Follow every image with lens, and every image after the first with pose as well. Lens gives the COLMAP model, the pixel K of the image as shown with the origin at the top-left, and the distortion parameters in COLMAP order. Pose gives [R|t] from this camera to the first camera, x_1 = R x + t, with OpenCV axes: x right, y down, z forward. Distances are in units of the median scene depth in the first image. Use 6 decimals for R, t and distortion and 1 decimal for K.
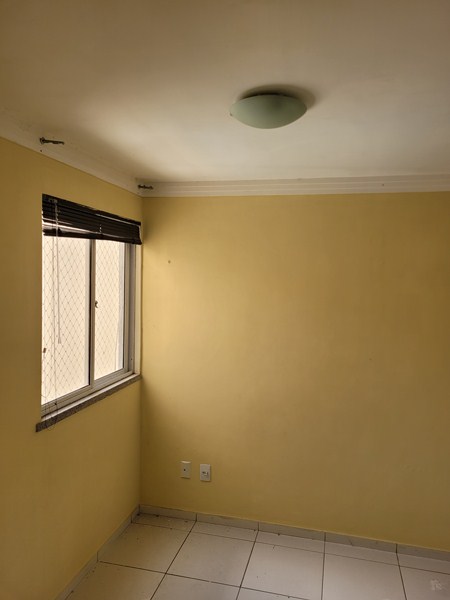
lens RADIAL K [[455.3, 0, 224.7], [0, 455.3, 303.6], [0, 0, 1]] dist [0.047343, -0.009551]
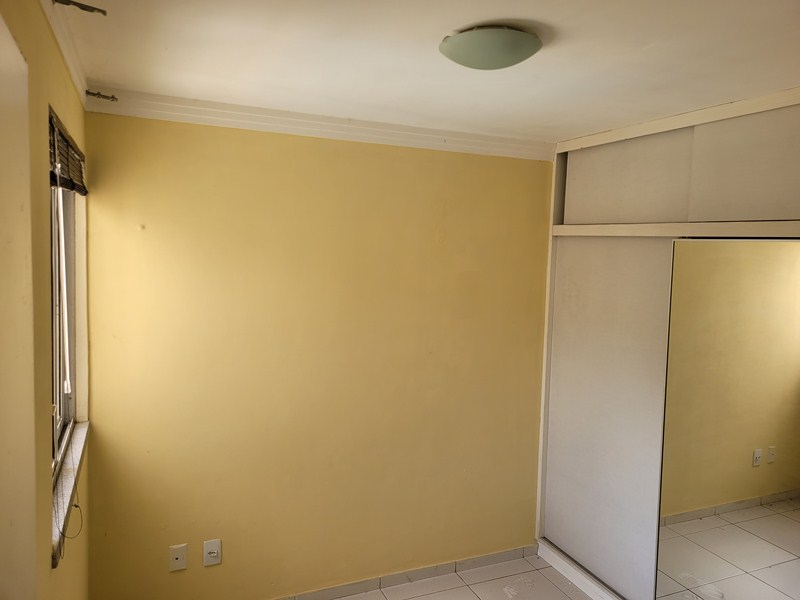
lens RADIAL K [[607.0, 0, 401.6], [0, 607.0, 293.4], [0, 0, 1]] dist [0.047343, -0.009551]
pose [[0.795069, -0.049418, 0.604503, -0.351234], [0.019597, 0.998248, 0.055832, -0.044643], [-0.606203, -0.032544, 0.794644, 0.158152]]
